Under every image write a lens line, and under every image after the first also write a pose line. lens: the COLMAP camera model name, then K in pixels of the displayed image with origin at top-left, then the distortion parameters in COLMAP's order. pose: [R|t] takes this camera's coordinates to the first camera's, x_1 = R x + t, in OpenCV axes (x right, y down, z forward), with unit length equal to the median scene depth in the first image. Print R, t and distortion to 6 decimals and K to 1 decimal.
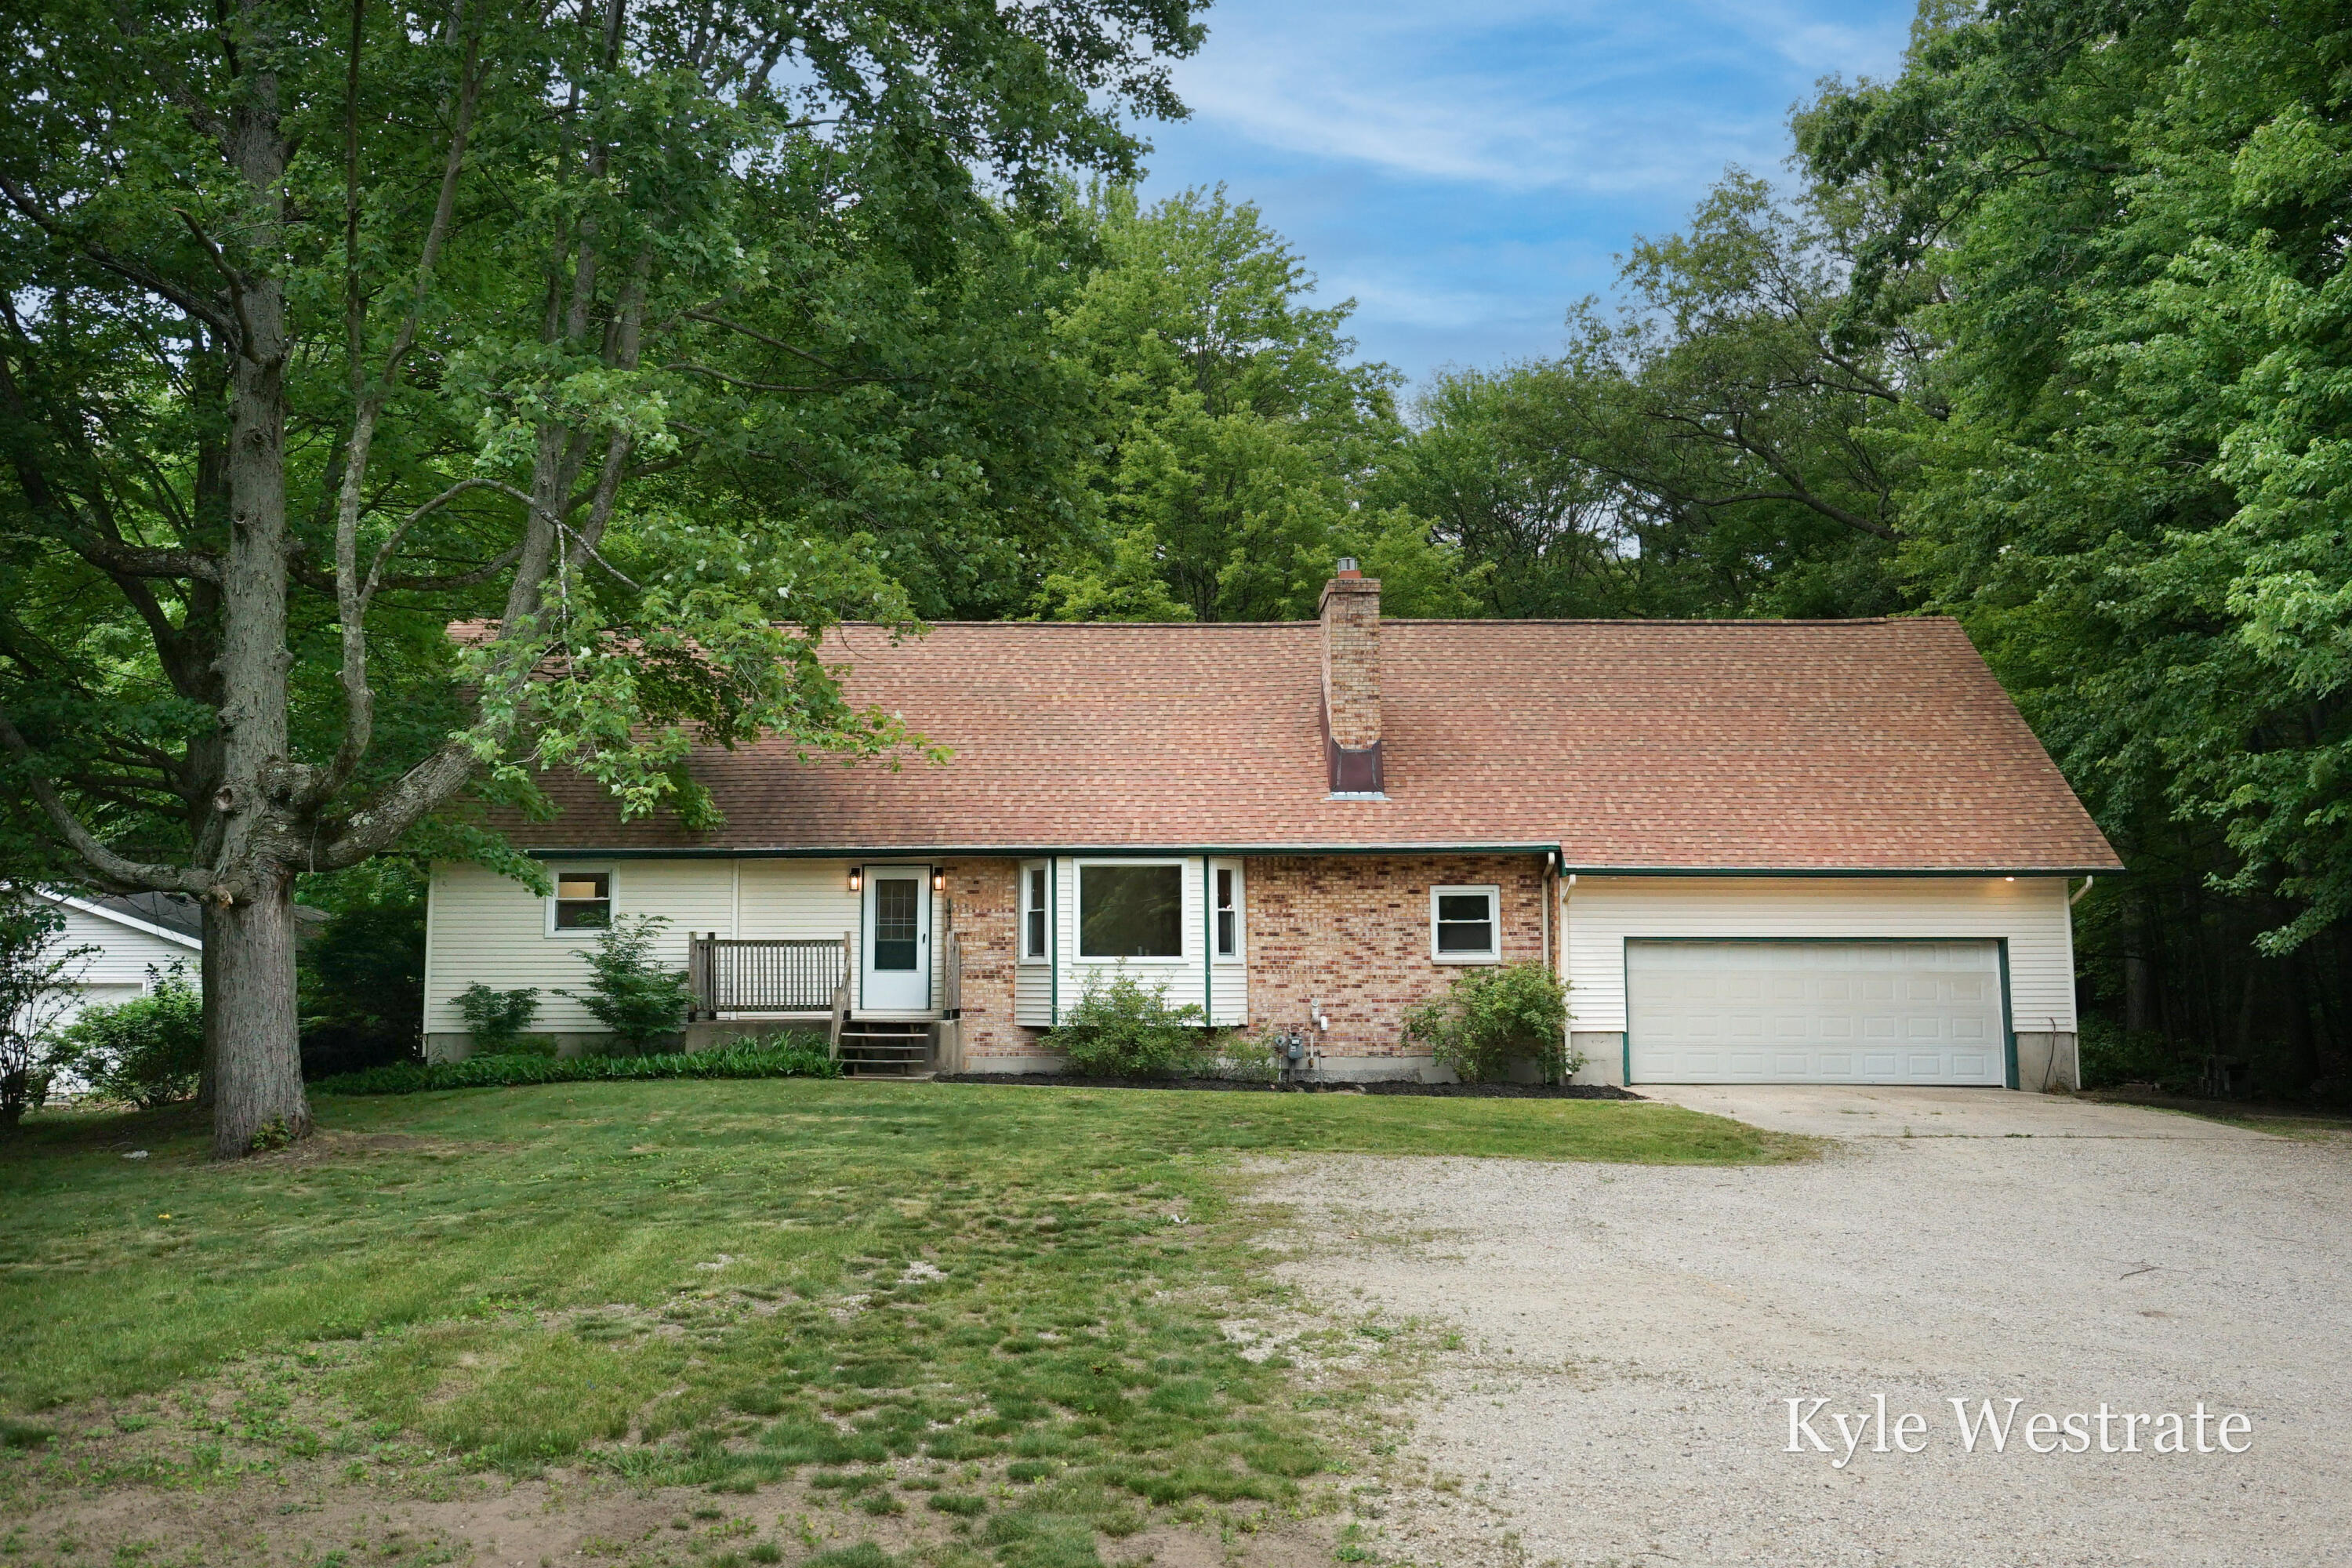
lens RADIAL K [[1981.3, 0, 1176.4], [0, 1981.3, 777.3], [0, 0, 1]] dist [0.014469, -0.030959]
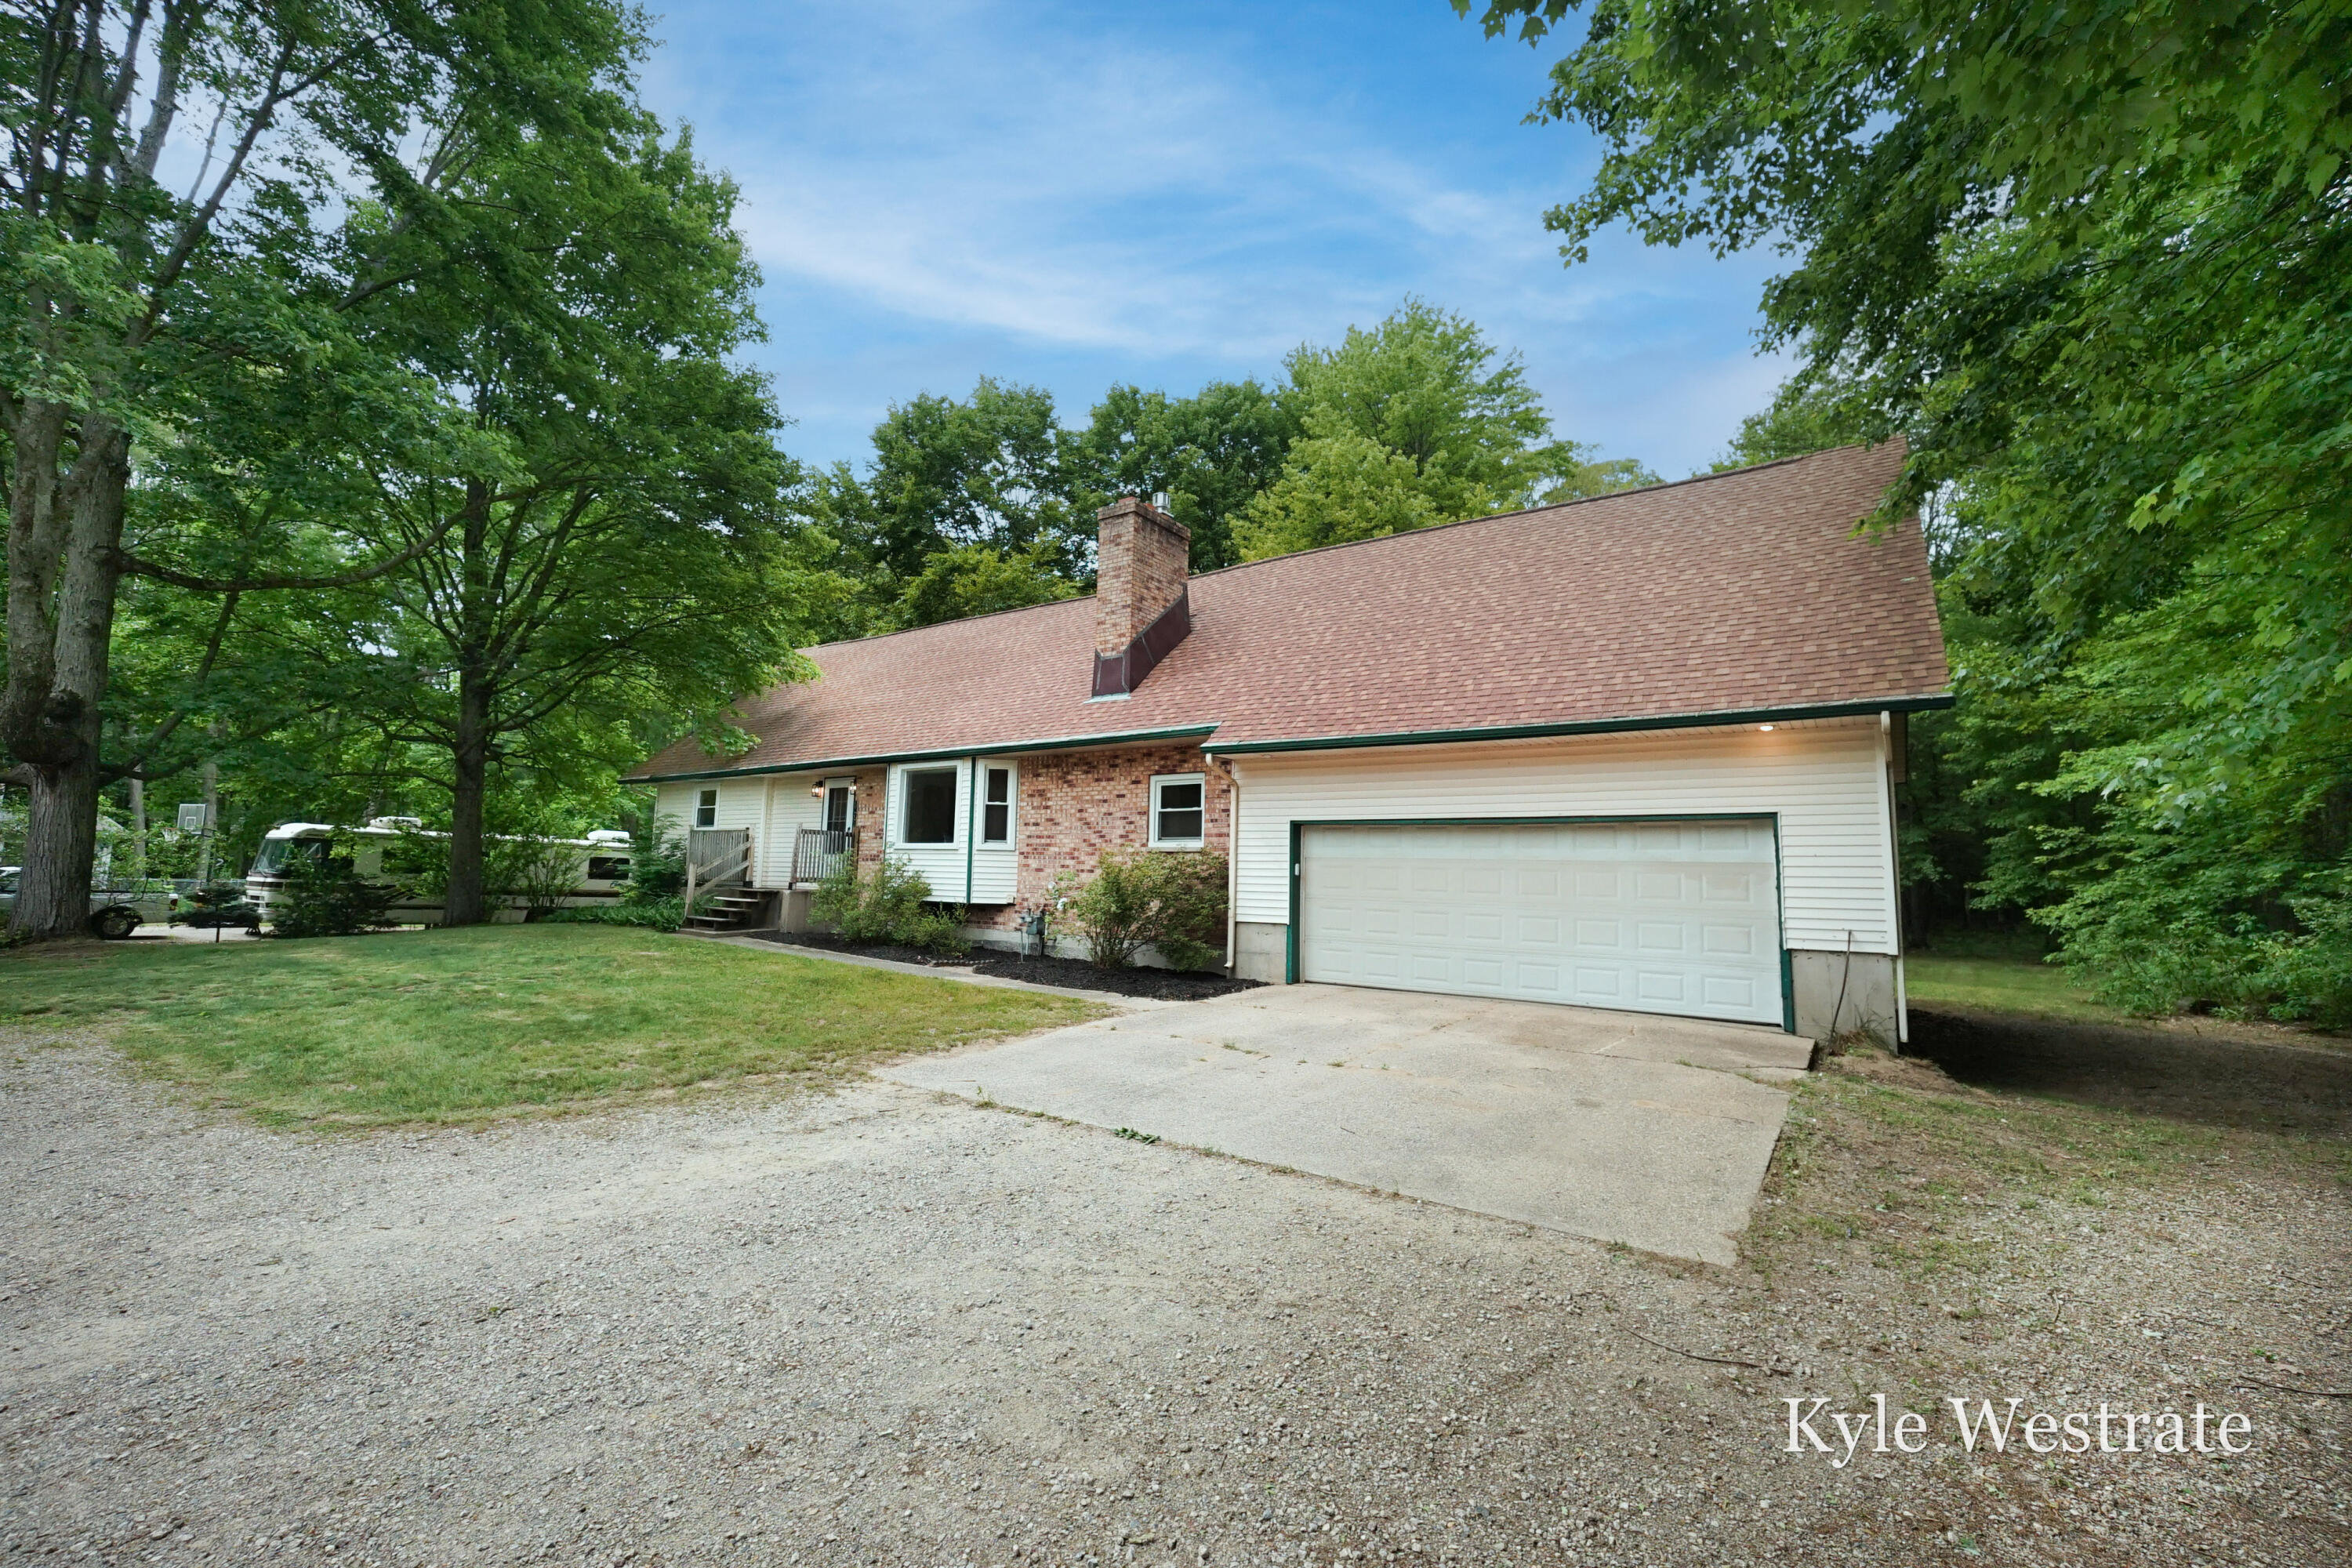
lens RADIAL K [[970.5, 0, 1177.4], [0, 970.5, 779.1], [0, 0, 1]] dist [-0.013667, 0.001413]
pose [[0.817047, -0.040429, -0.575152, 0.443923], [0.034617, 0.999179, -0.021059, 0.069165], [0.575531, -0.002704, 0.817776, 0.605102]]
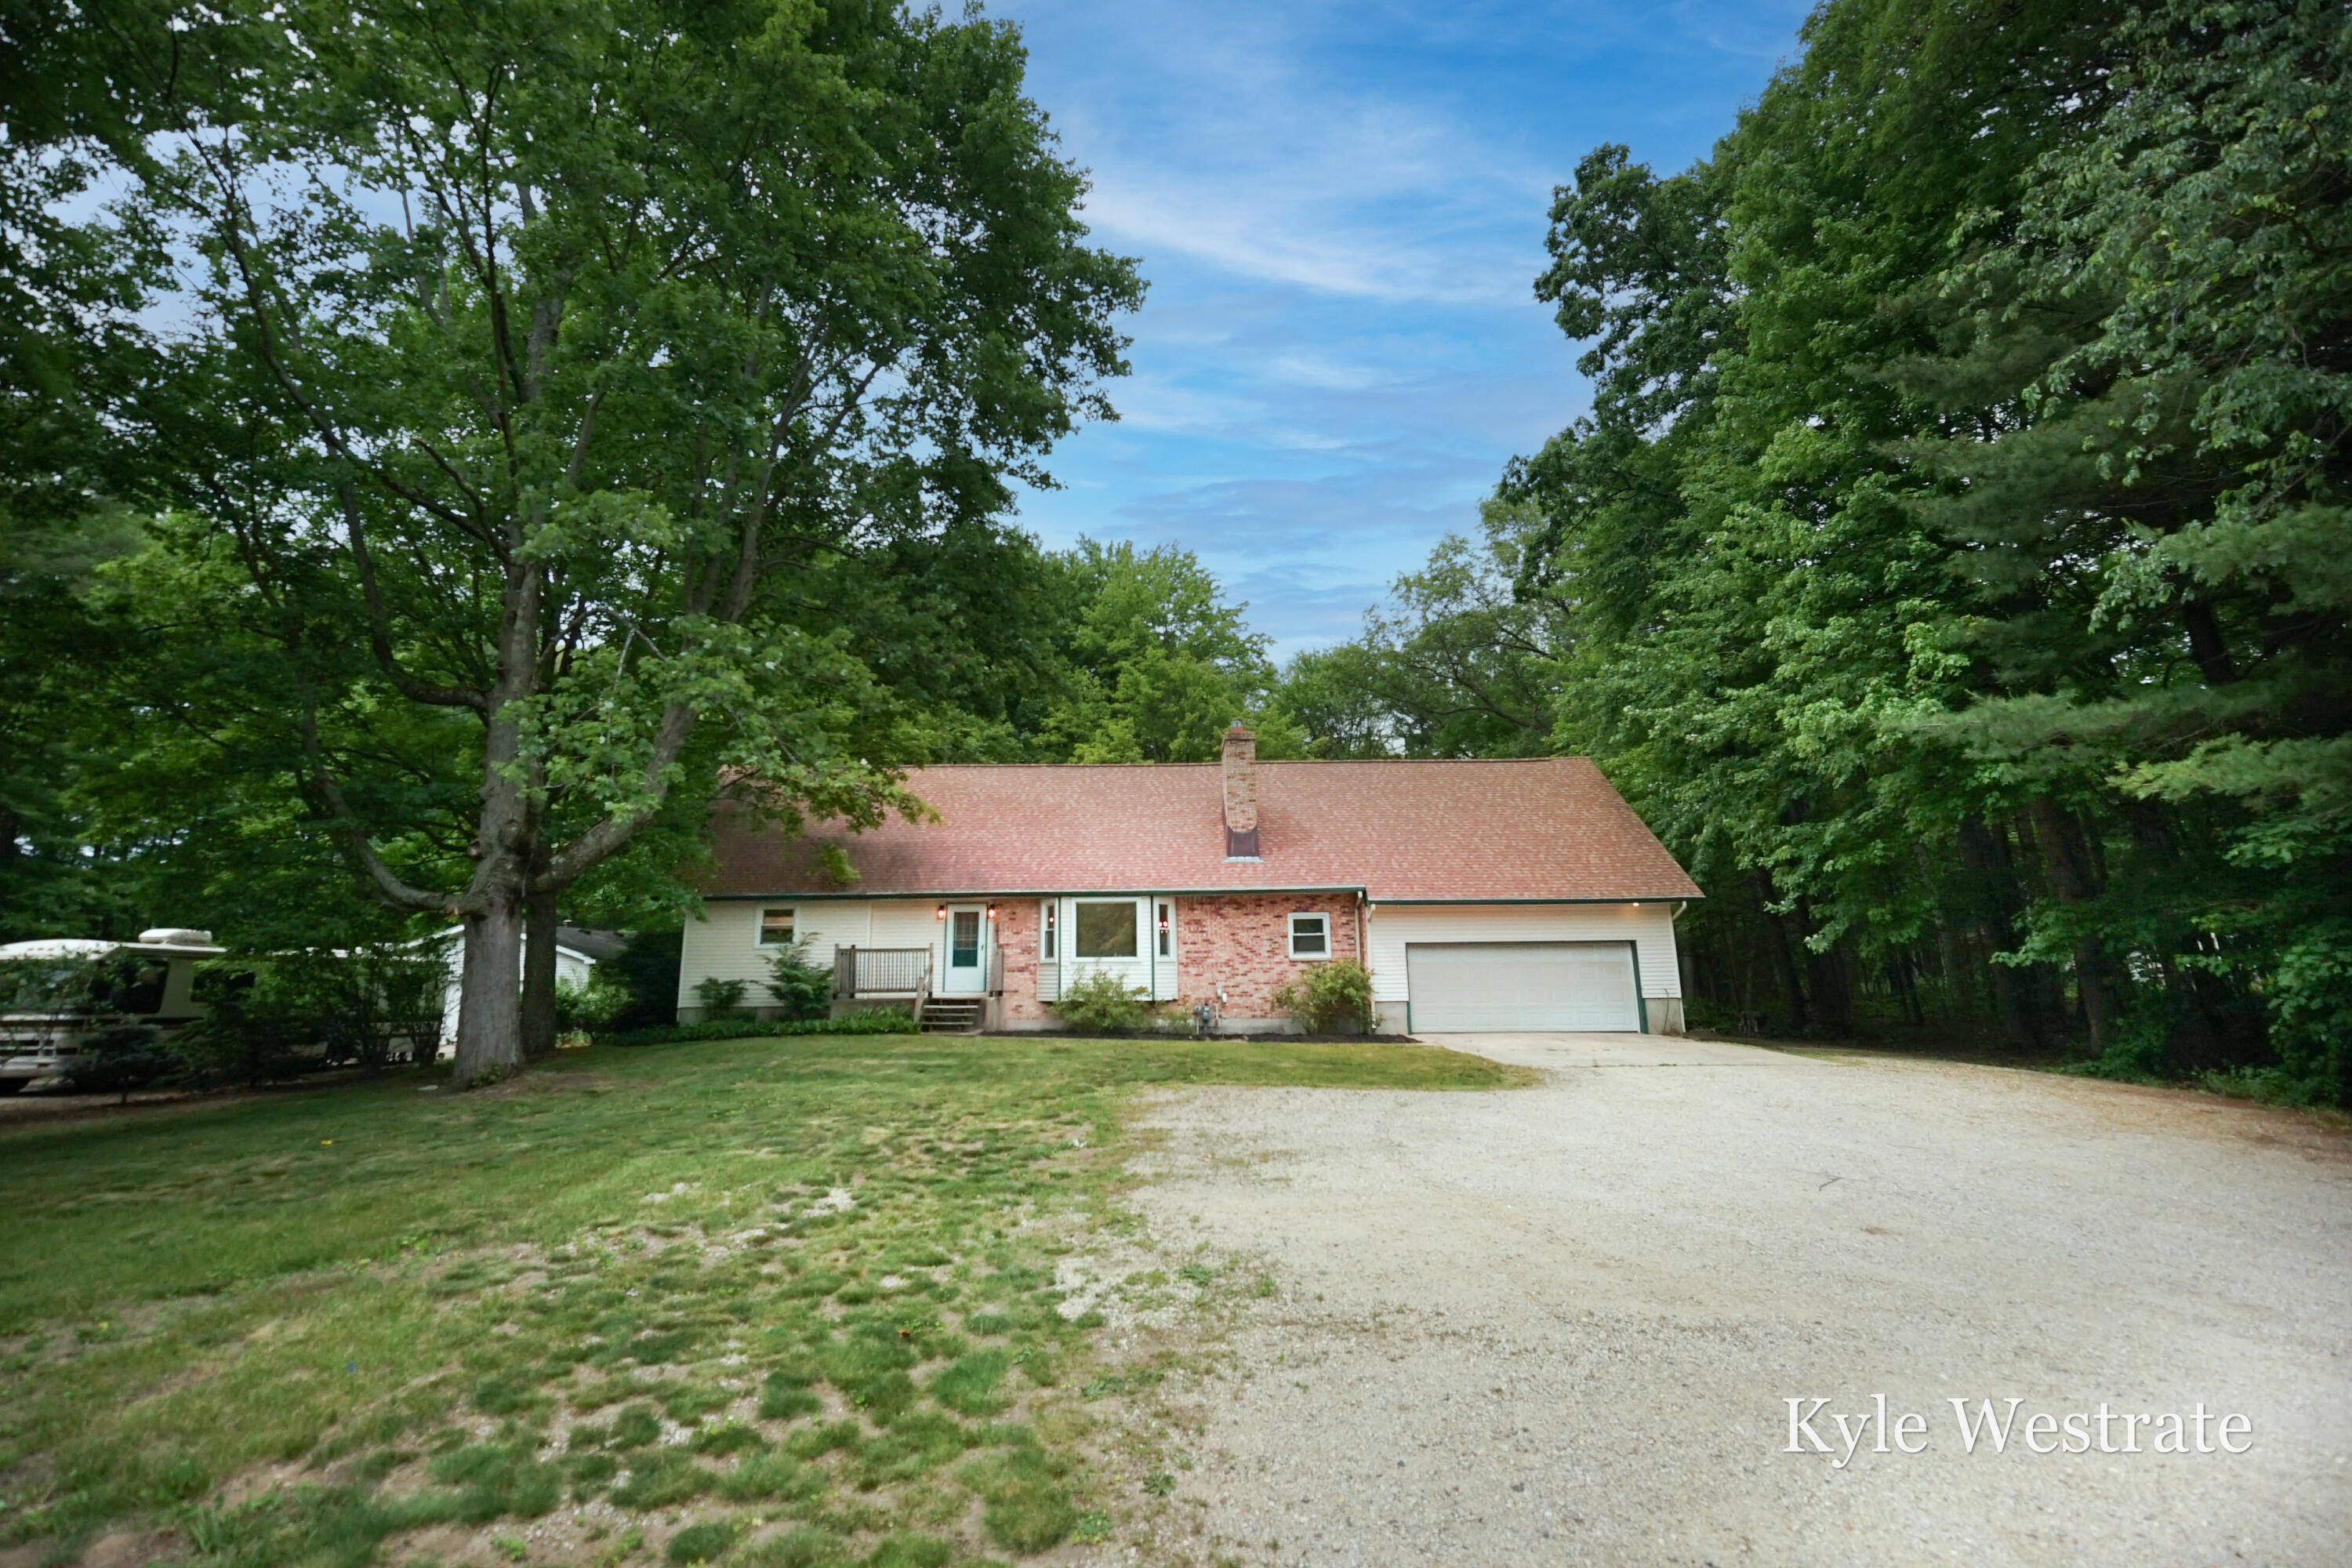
lens RADIAL K [[970.5, 0, 1177.6], [0, 970.5, 789.4], [0, 0, 1]] dist [-0.013667, 0.001413]
pose [[0.999962, -0.008746, -0.000230, 0.037890], [0.008686, 0.995586, -0.093450, 0.027357], [0.001046, 0.093444, 0.995624, 0.185633]]
